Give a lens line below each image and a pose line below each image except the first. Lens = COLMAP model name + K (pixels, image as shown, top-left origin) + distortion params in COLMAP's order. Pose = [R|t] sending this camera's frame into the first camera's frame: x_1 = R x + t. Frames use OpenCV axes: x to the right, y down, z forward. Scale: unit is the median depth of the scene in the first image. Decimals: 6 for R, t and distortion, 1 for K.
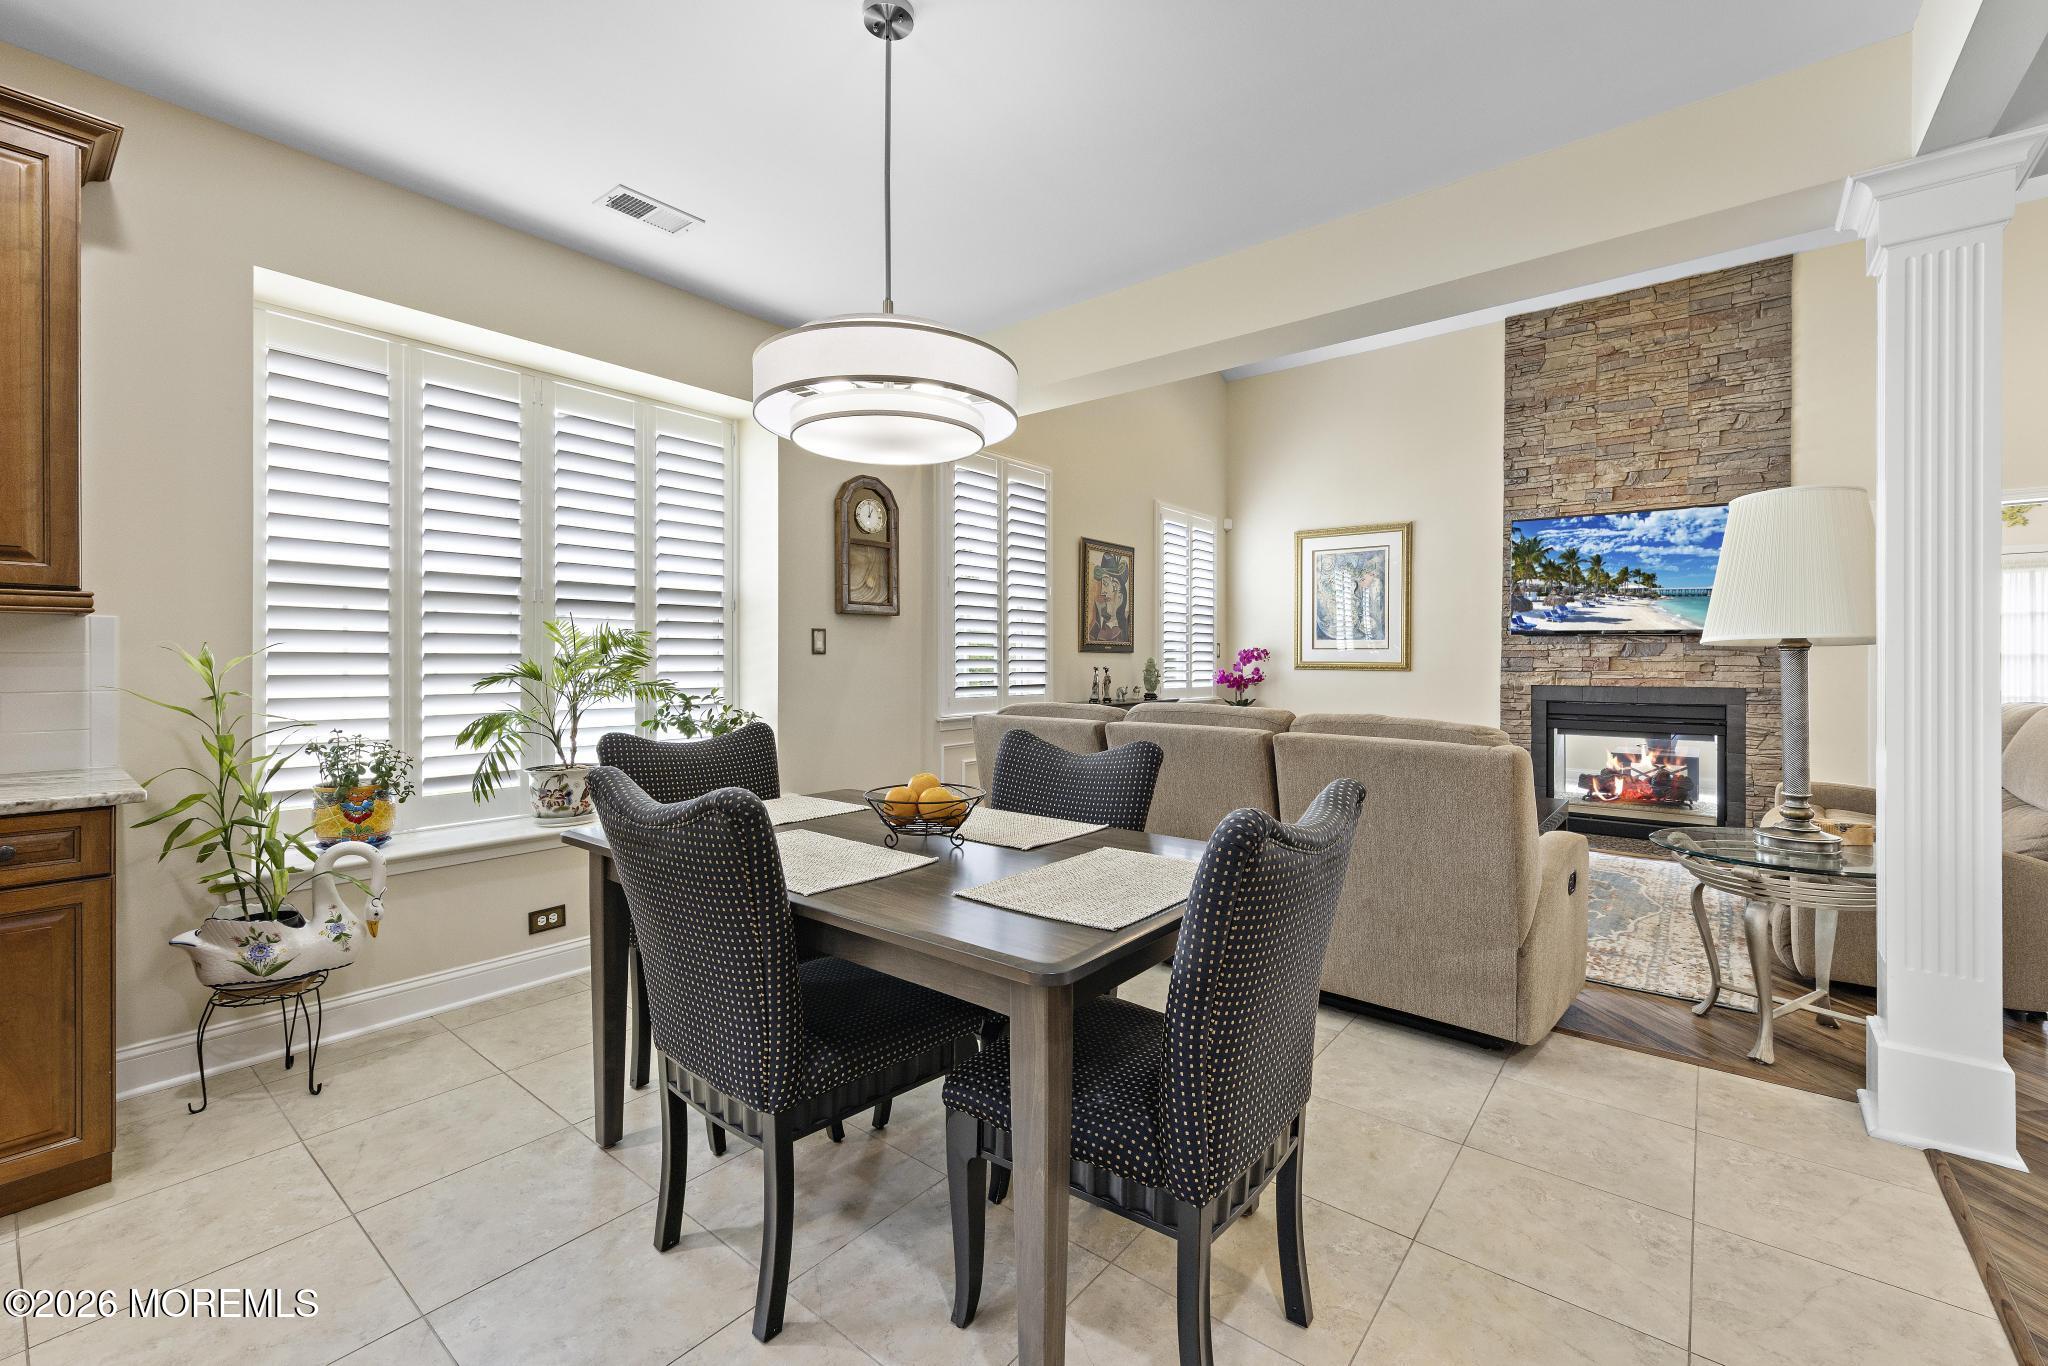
lens RADIAL K [[834.1, 0, 1021.6], [0, 834.1, 668.0], [0, 0, 1]] dist [-0.000642, 0.000689]
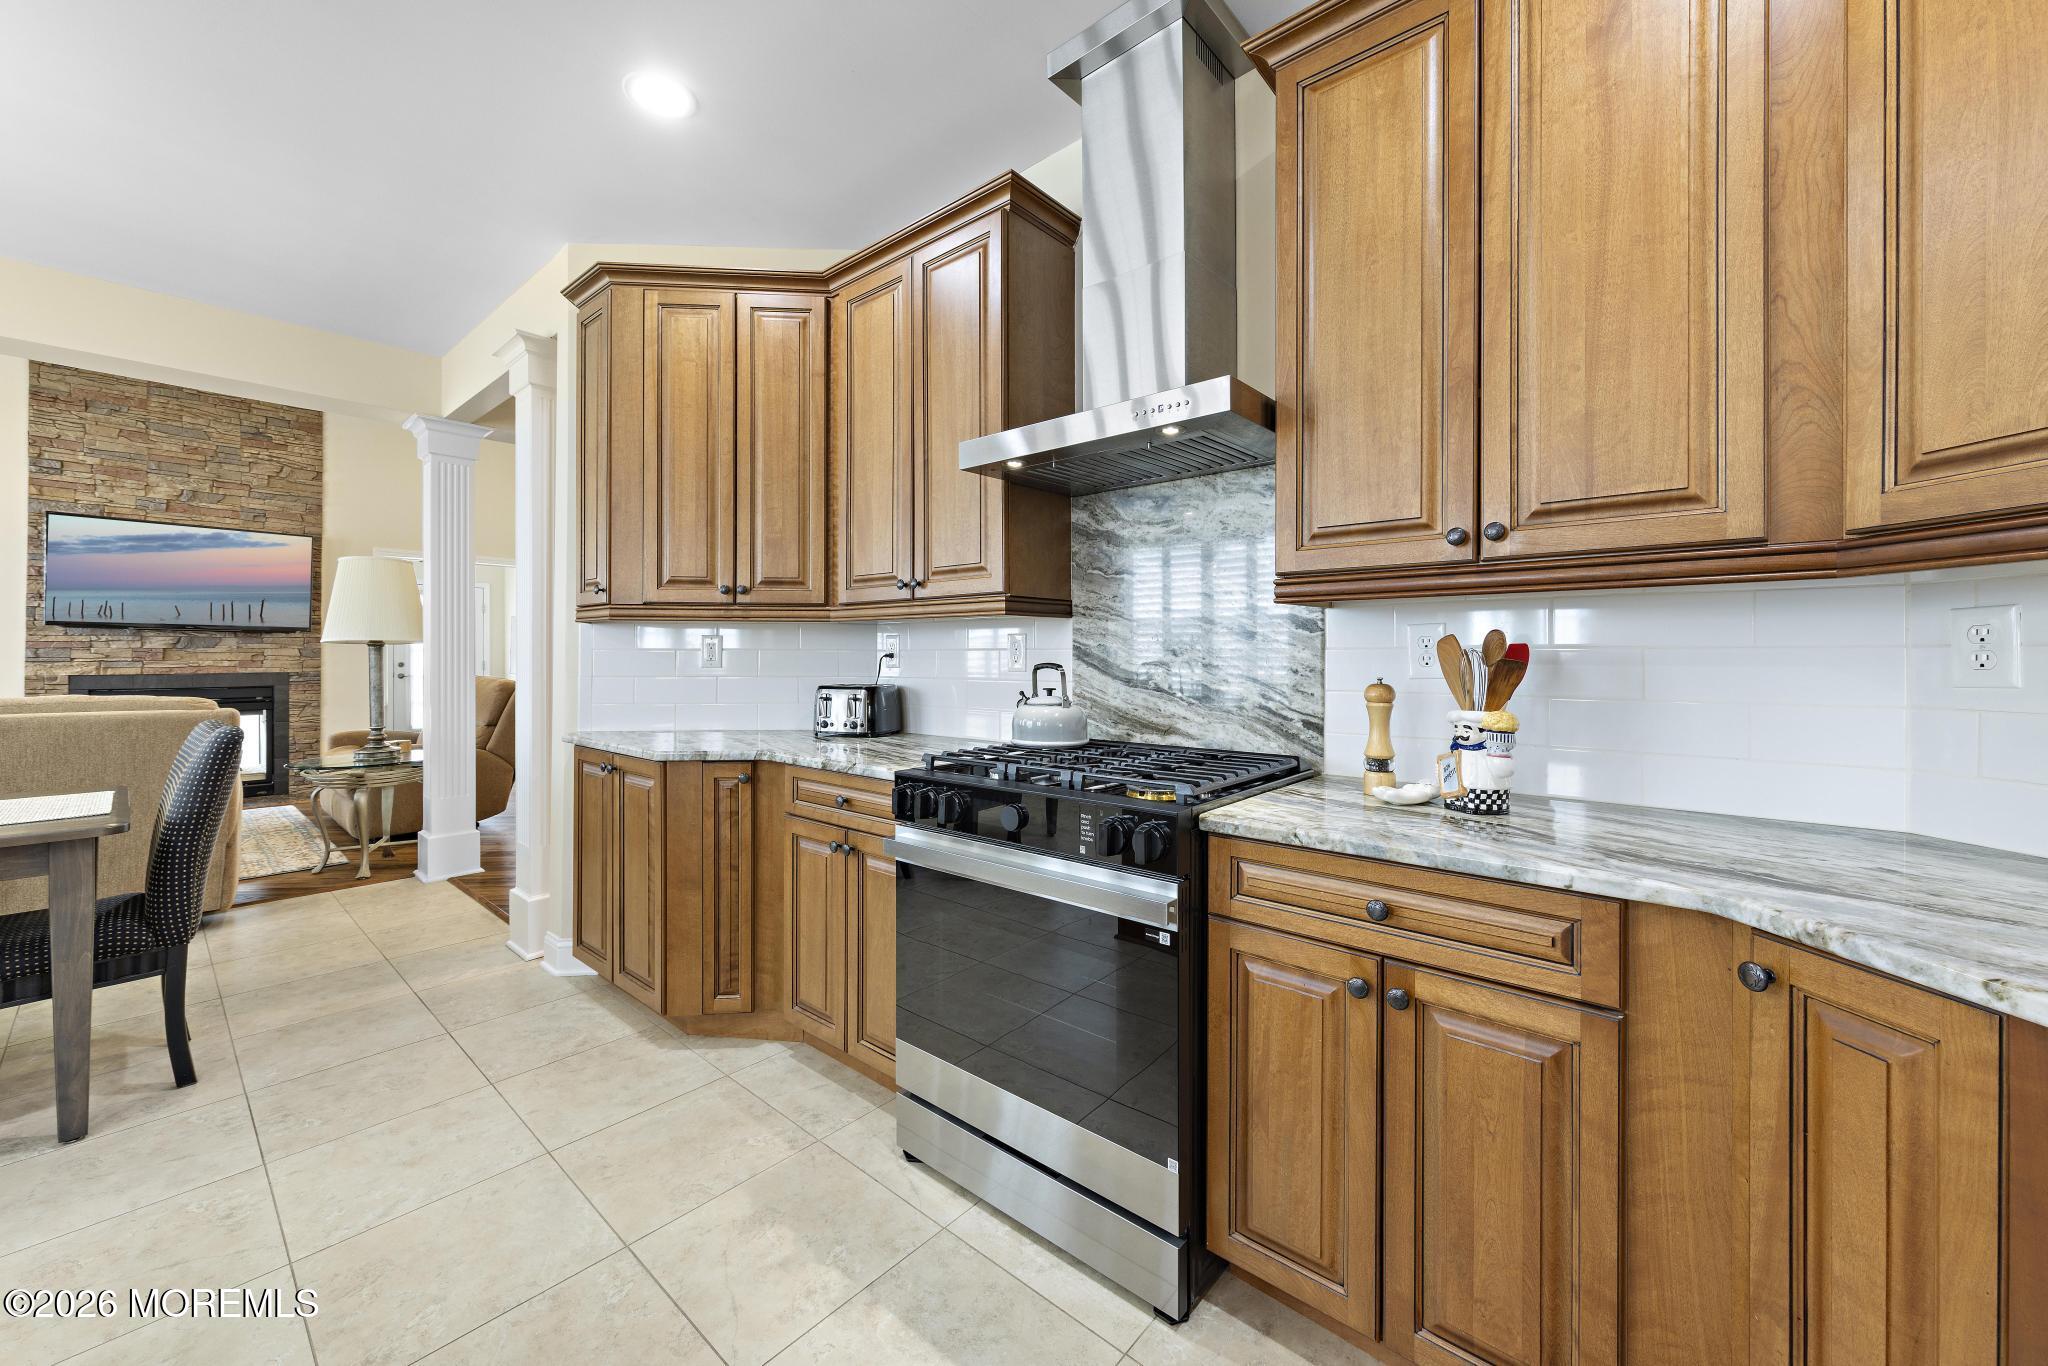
lens RADIAL K [[797.5, 0, 1031.4], [0, 797.5, 652.4], [0, 0, 1]] dist [-0.002210, 0.003799]
pose [[0.035319, 0.001102, 0.999375, -0.473577], [0.006168, 0.999980, -0.001321, 0.000998], [-0.999357, 0.006211, 0.035312, -0.301697]]
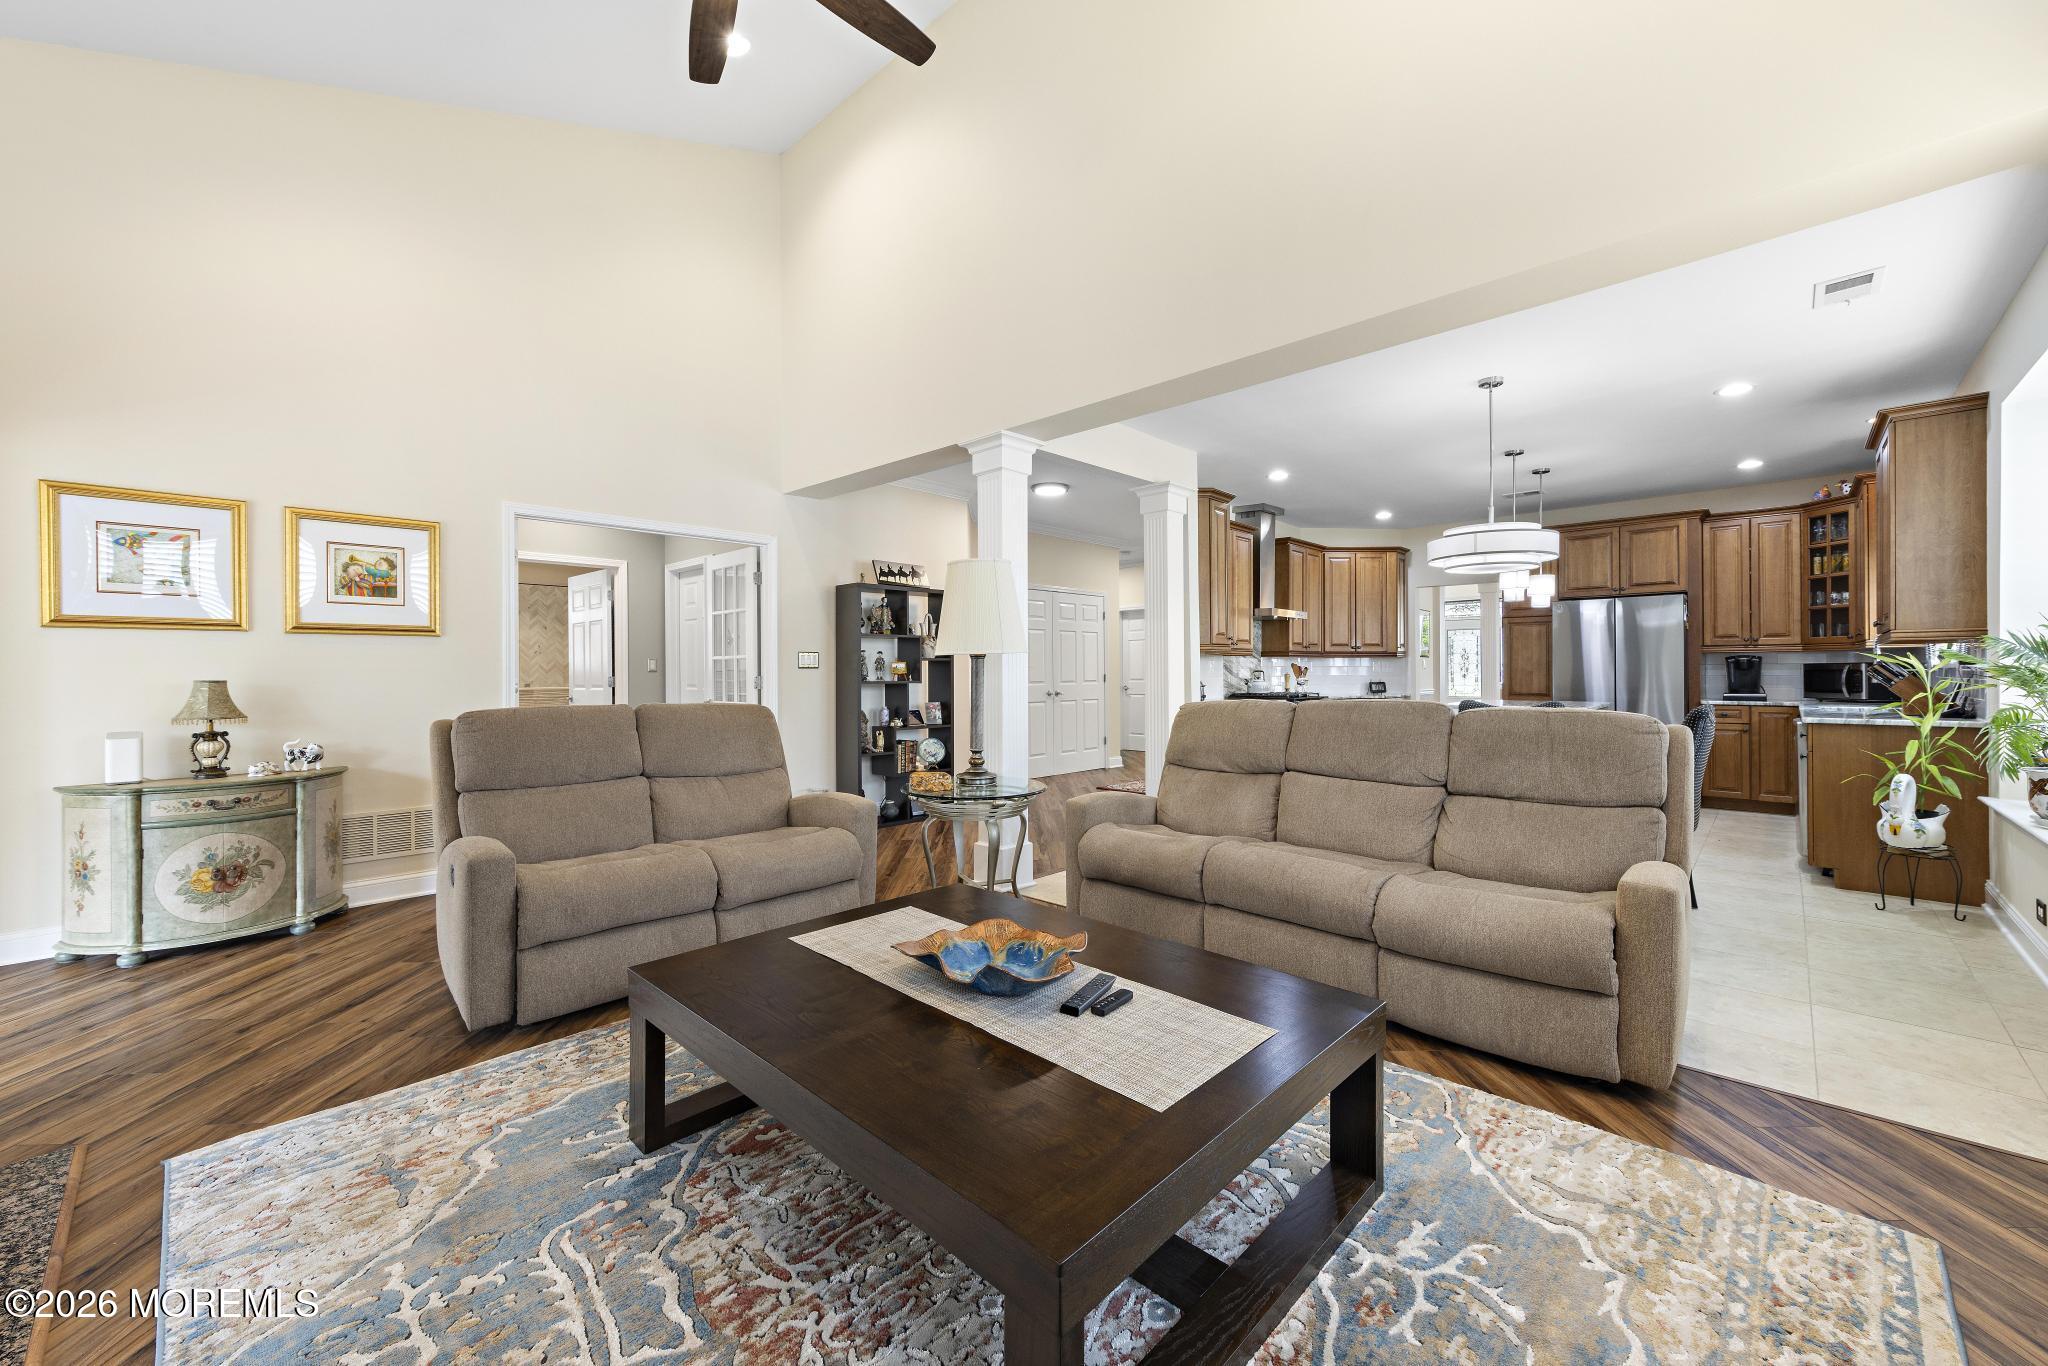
lens RADIAL K [[797.5, 0, 1026.2], [0, 797.5, 671.0], [0, 0, 1]] dist [-0.002210, 0.003799]
pose [[-0.997257, 0.002706, 0.073967, 0.458269], [0.003190, 0.999974, 0.006428, -0.004602], [-0.073948, 0.006646, -0.997240, 1.604035]]
